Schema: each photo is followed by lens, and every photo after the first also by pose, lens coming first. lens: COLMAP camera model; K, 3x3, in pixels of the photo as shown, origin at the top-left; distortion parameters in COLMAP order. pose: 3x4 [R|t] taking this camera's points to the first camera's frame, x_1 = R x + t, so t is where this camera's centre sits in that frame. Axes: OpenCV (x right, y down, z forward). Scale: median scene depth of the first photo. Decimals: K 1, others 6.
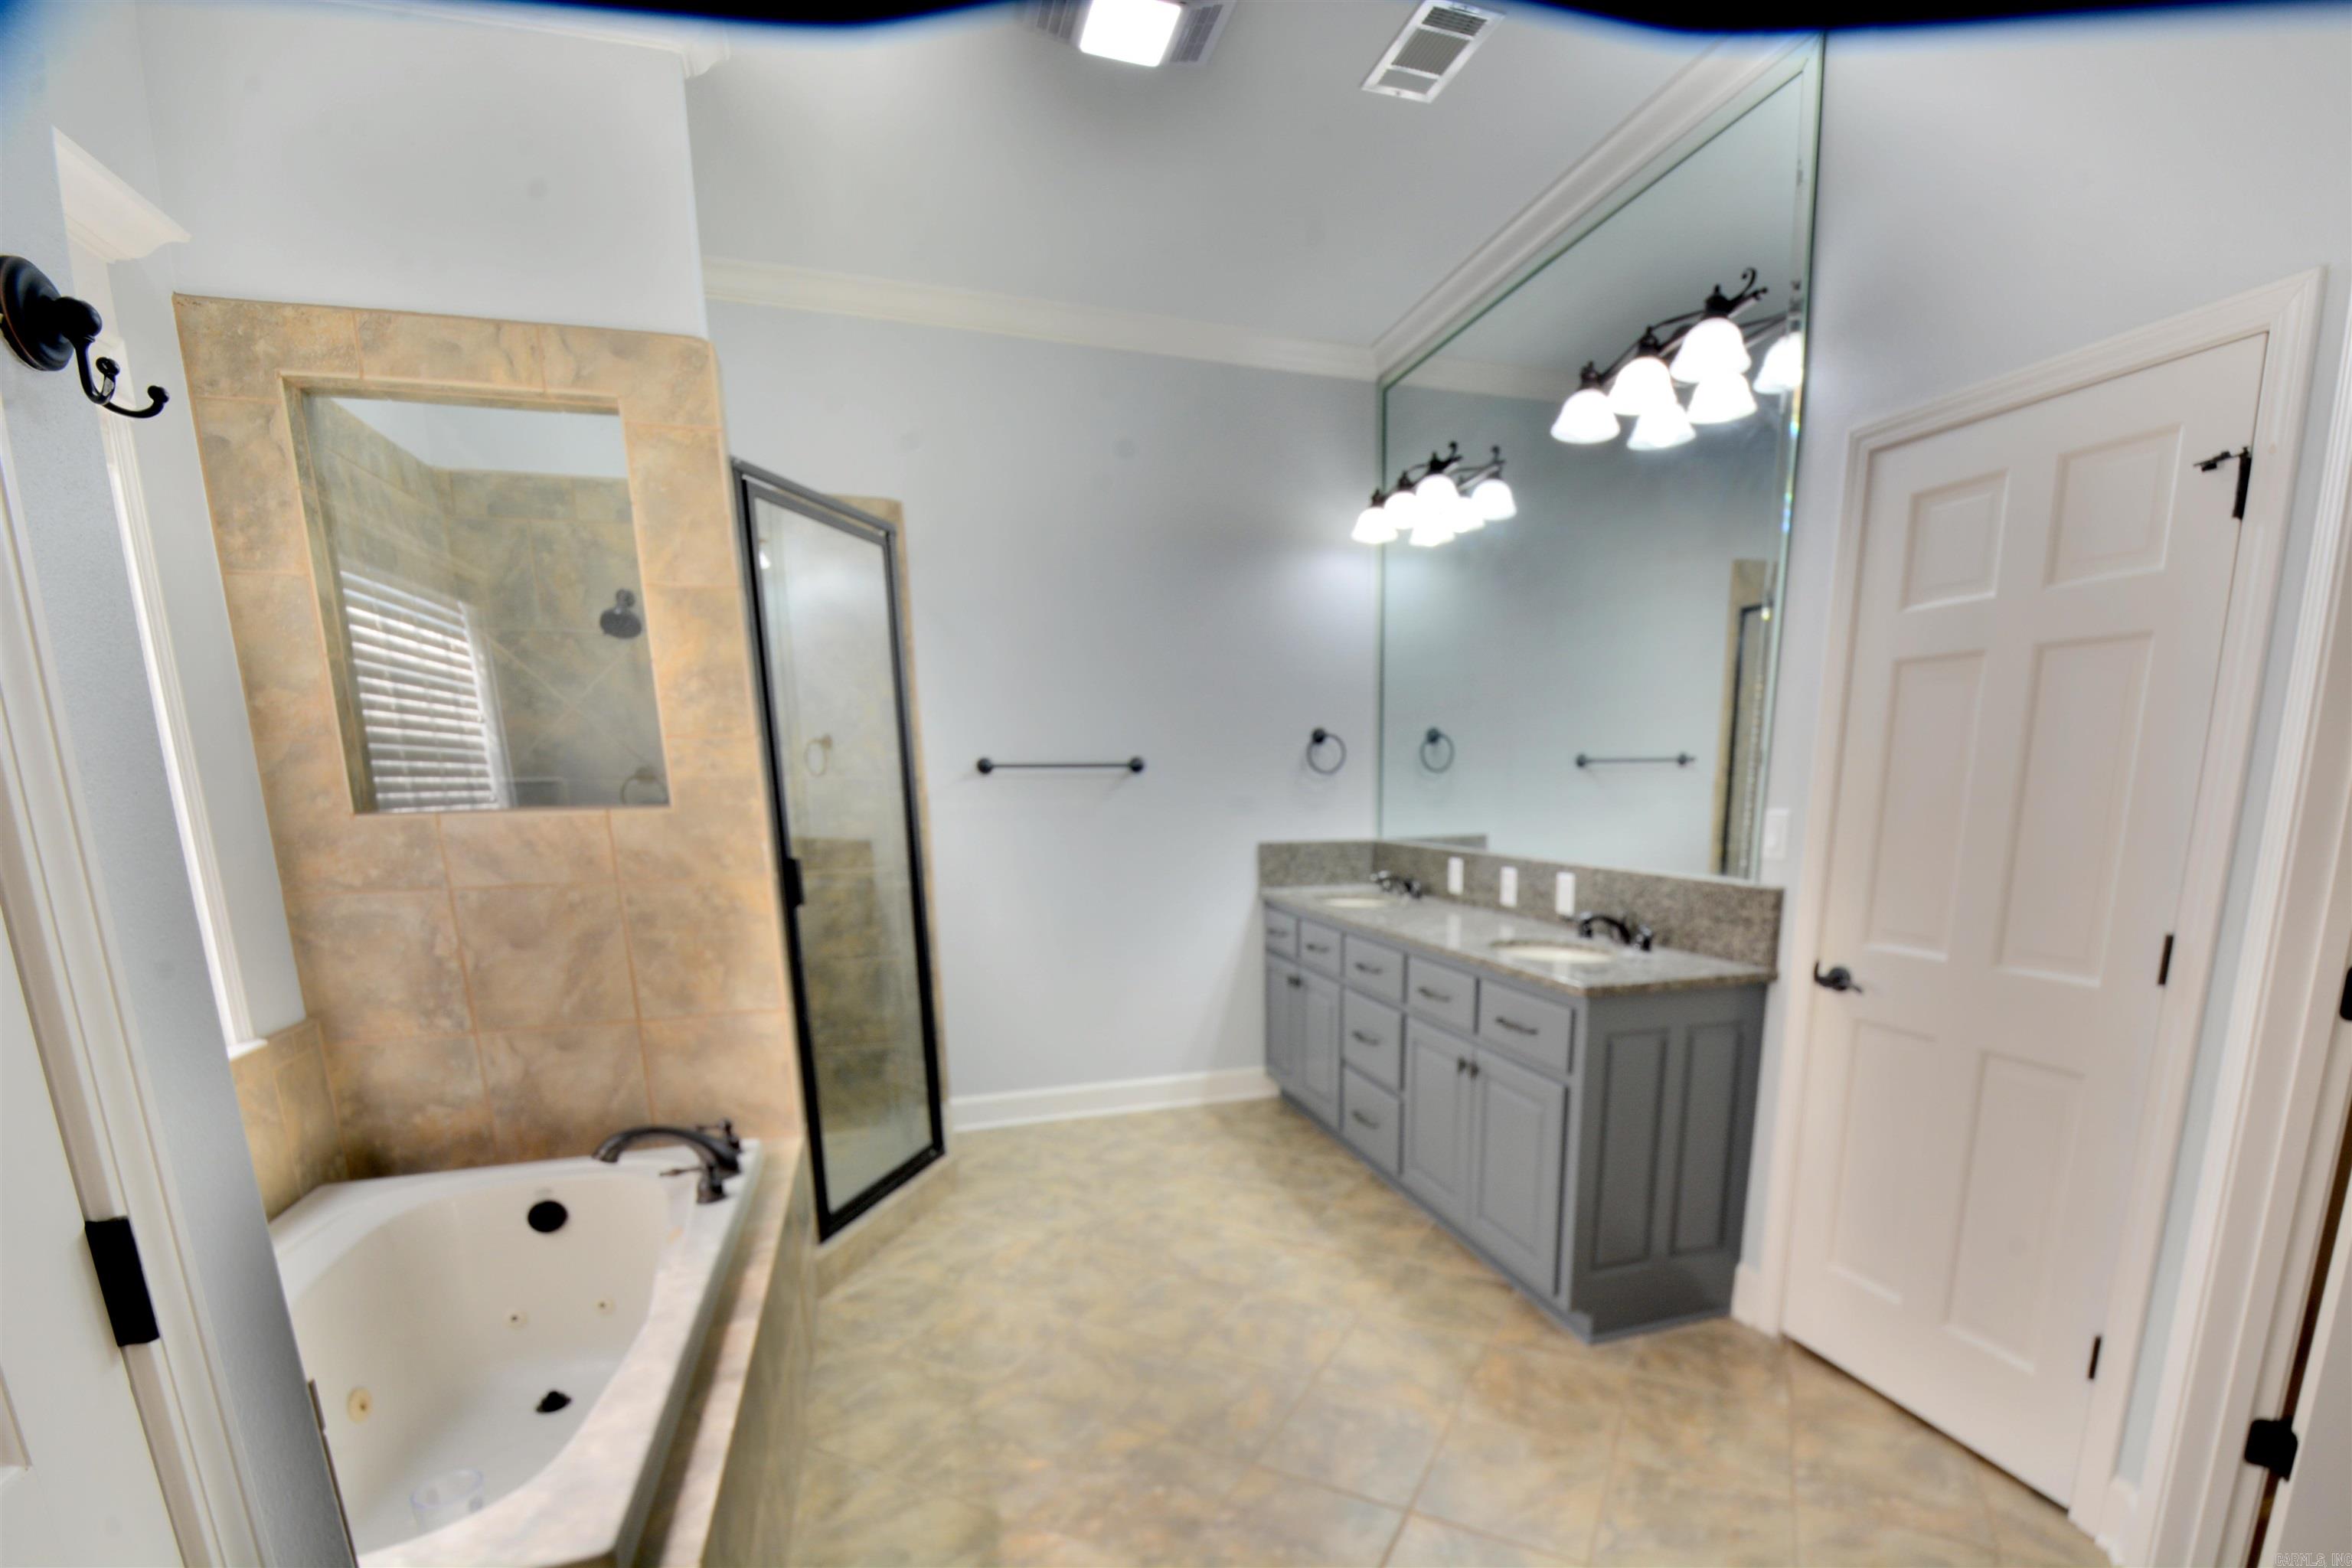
lens RADIAL K [[1042.3, 0, 1265.9], [0, 1042.3, 998.6], [0, 0, 1]] dist [0.021865, -0.022141]
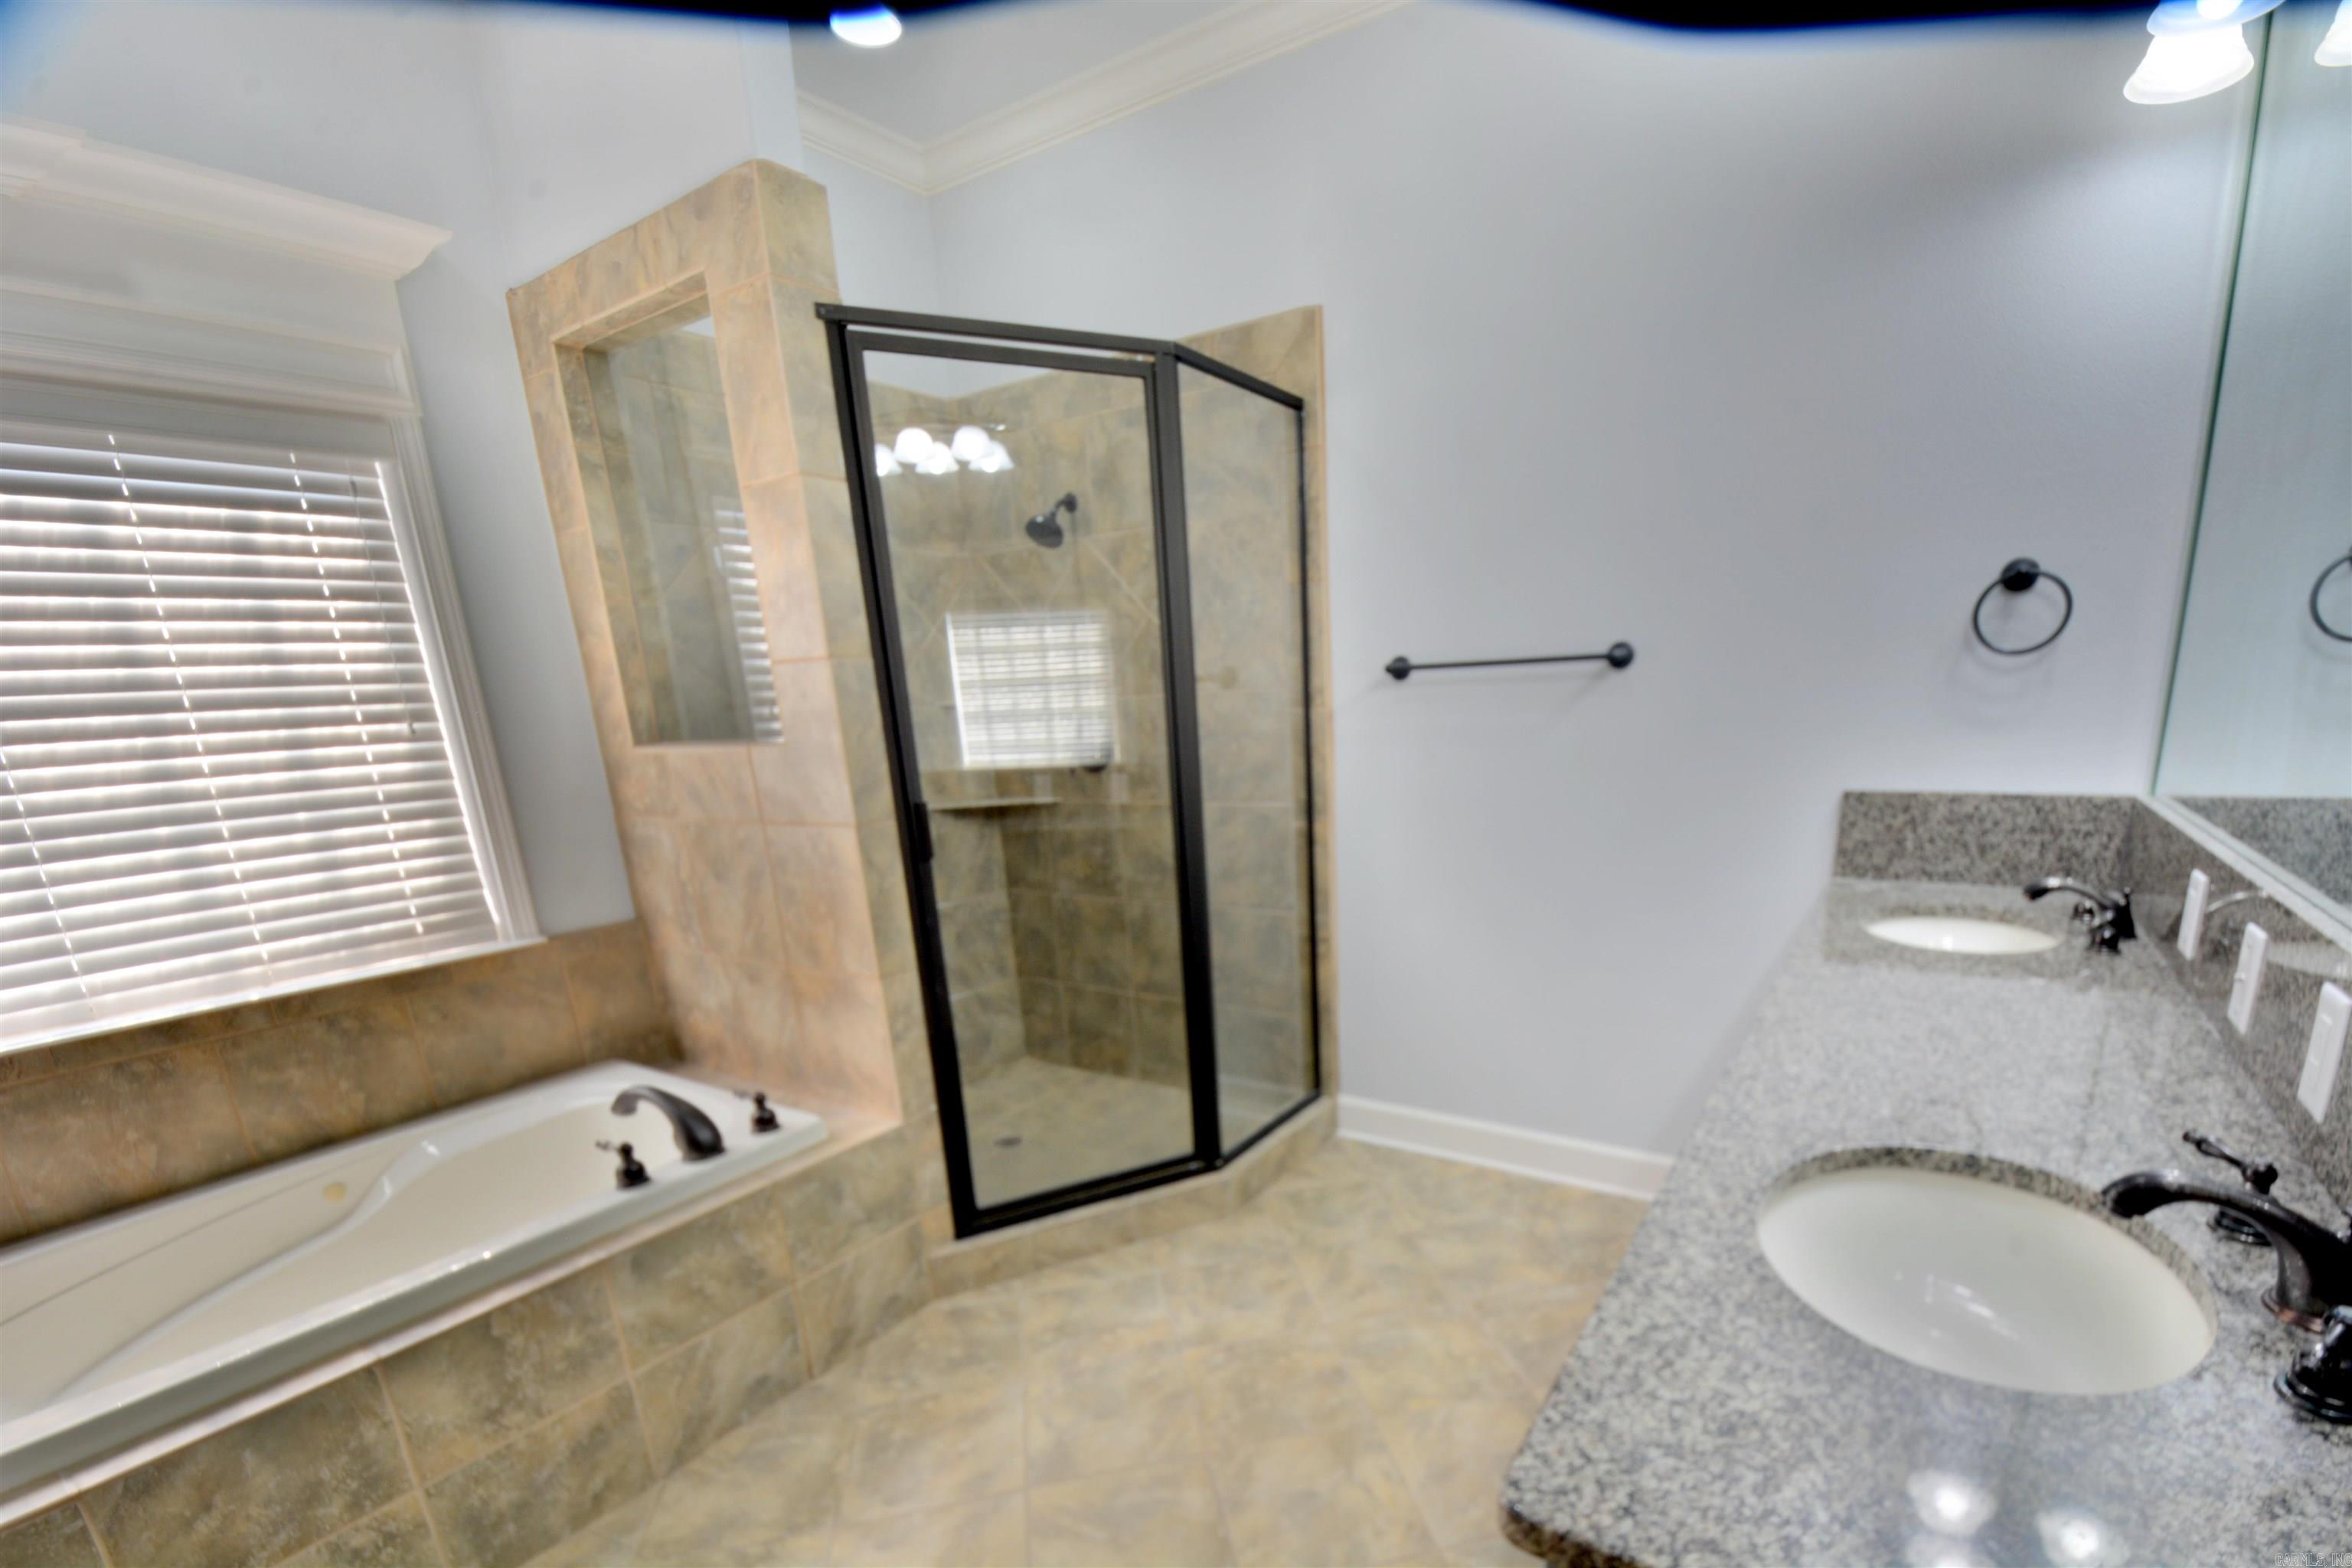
lens RADIAL K [[1024.9, 0, 1271.6], [0, 1024.9, 999.5], [0, 0, 1]] dist [-0.001710, -0.007540]
pose [[0.616186, 0.211487, -0.758675, 0.362042], [-0.127085, 0.977349, 0.169228, -0.148838], [0.777280, -0.007860, 0.629106, 0.671718]]
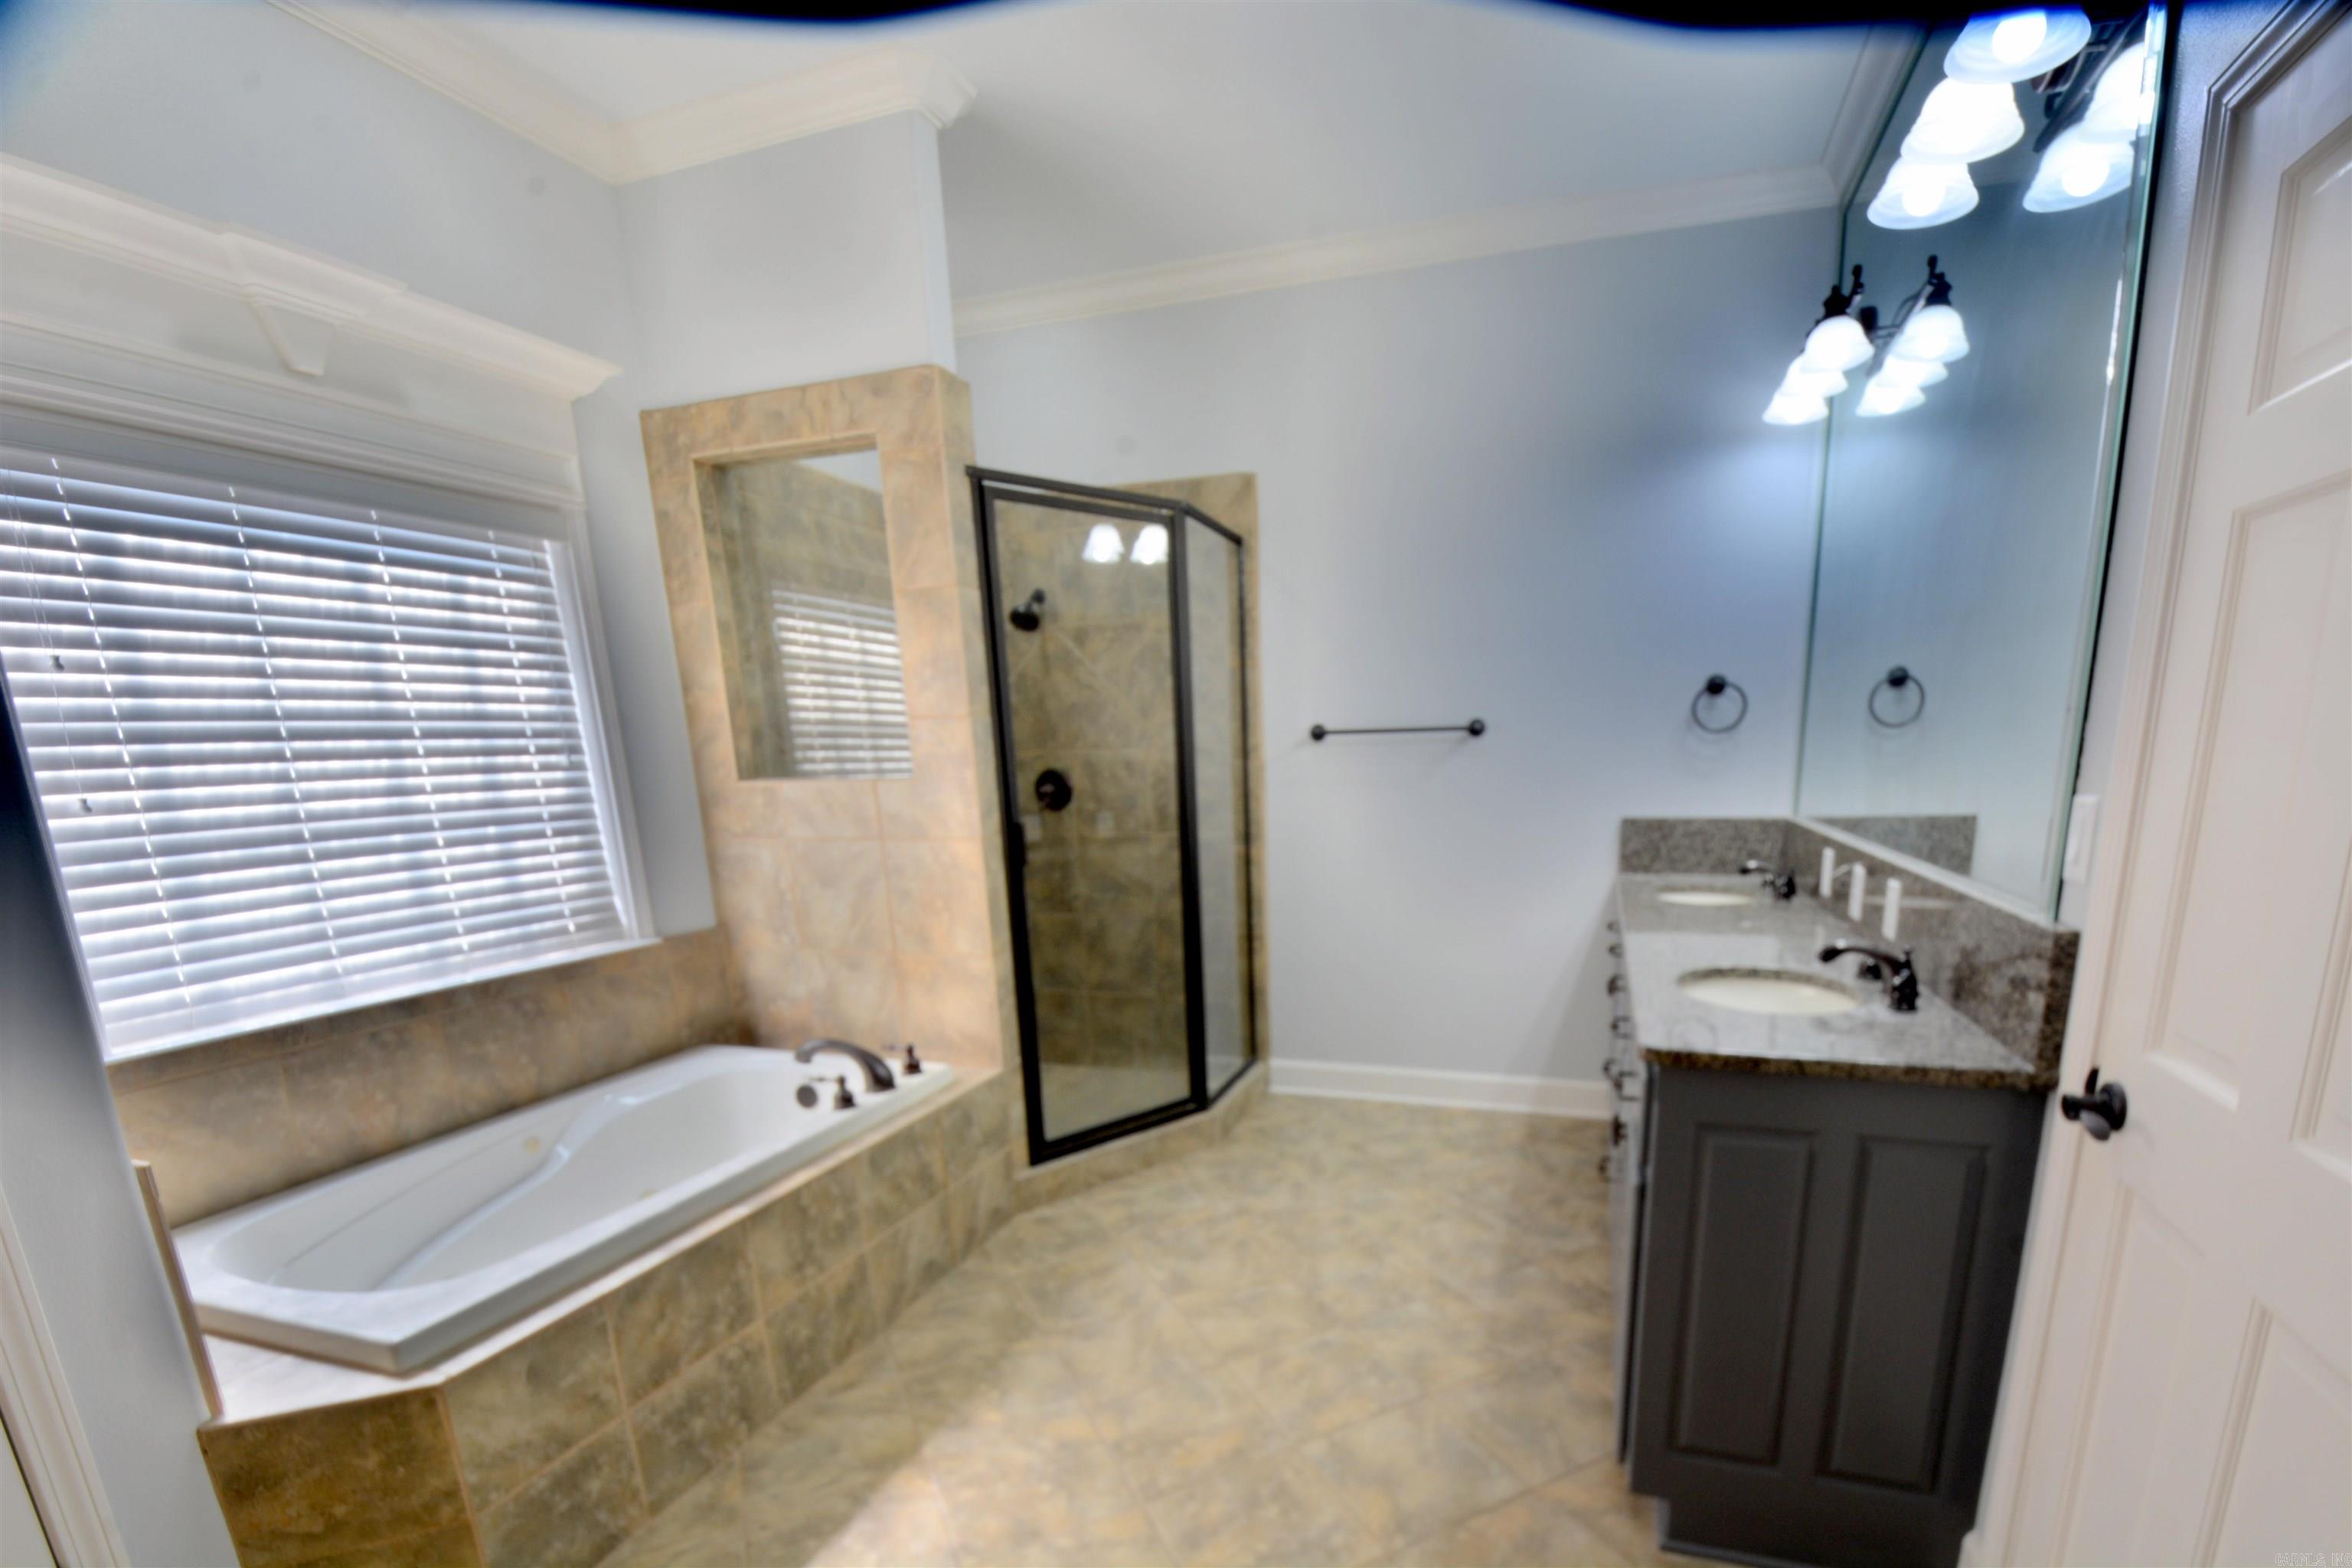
lens RADIAL K [[1042.3, 0, 1265.9], [0, 1042.3, 998.6], [0, 0, 1]] dist [0.021865, -0.022141]
pose [[0.801785, 0.130691, -0.583147, 0.417197], [-0.108405, 0.991413, 0.073140, -0.055941], [0.587698, 0.004573, 0.809068, 0.240134]]
